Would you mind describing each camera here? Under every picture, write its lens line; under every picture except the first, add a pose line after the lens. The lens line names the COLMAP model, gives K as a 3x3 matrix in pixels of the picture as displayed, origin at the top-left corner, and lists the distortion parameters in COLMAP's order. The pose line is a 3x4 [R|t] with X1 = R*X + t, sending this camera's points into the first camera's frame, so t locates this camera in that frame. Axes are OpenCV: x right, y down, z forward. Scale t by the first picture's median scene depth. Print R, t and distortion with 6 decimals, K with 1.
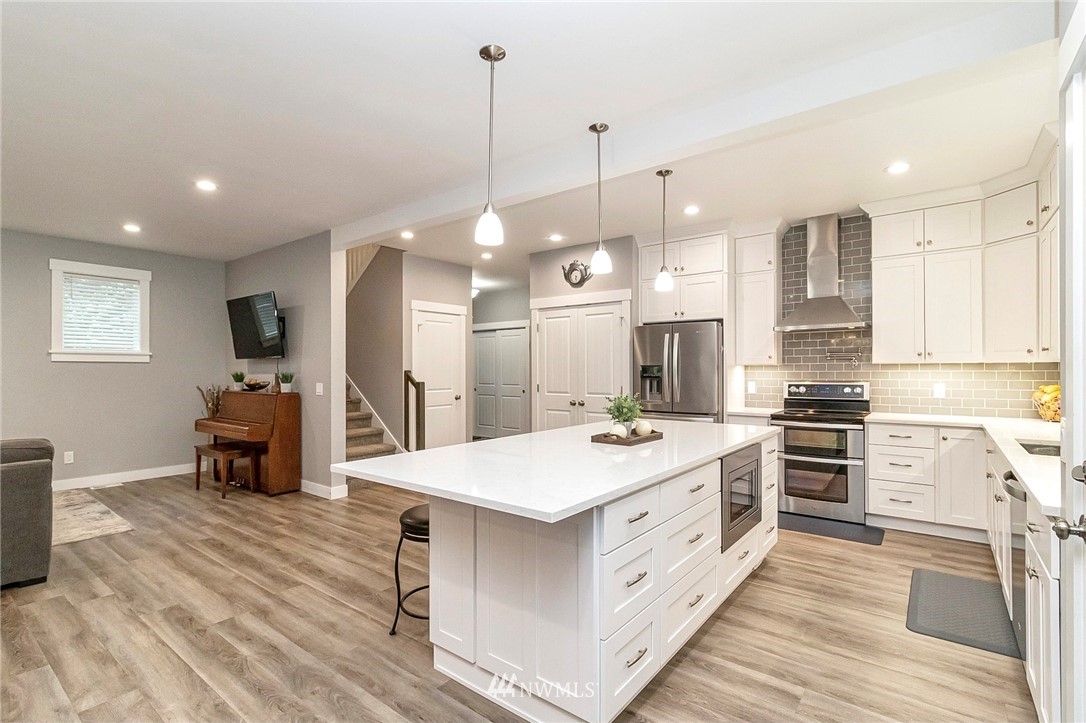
lens RADIAL K [[508.5, 0, 542.0], [0, 508.5, 365.6], [0, 0, 1]] dist [0.007956, -0.000758]
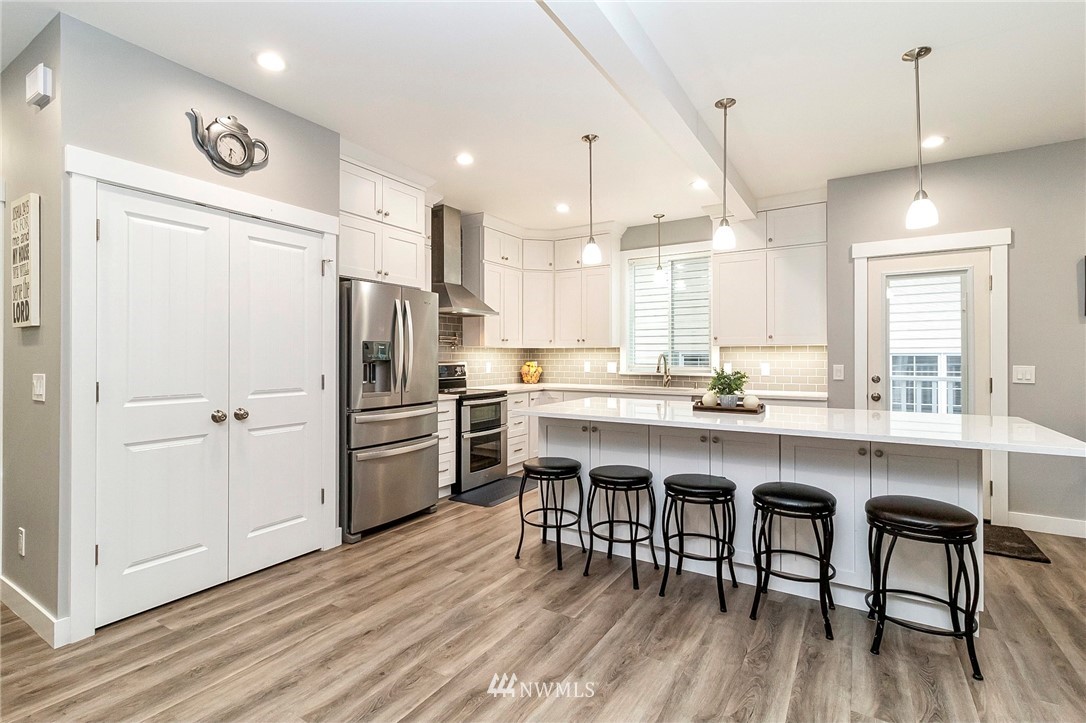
lens RADIAL K [[508.5, 0, 535.9], [0, 508.5, 356.4], [0, 0, 1]] dist [0.007956, -0.000758]
pose [[-0.093468, 0.003757, 0.995615, -0.643922], [-0.008323, 0.999955, -0.004555, 0.026427], [-0.995587, -0.008713, -0.093433, 1.111380]]
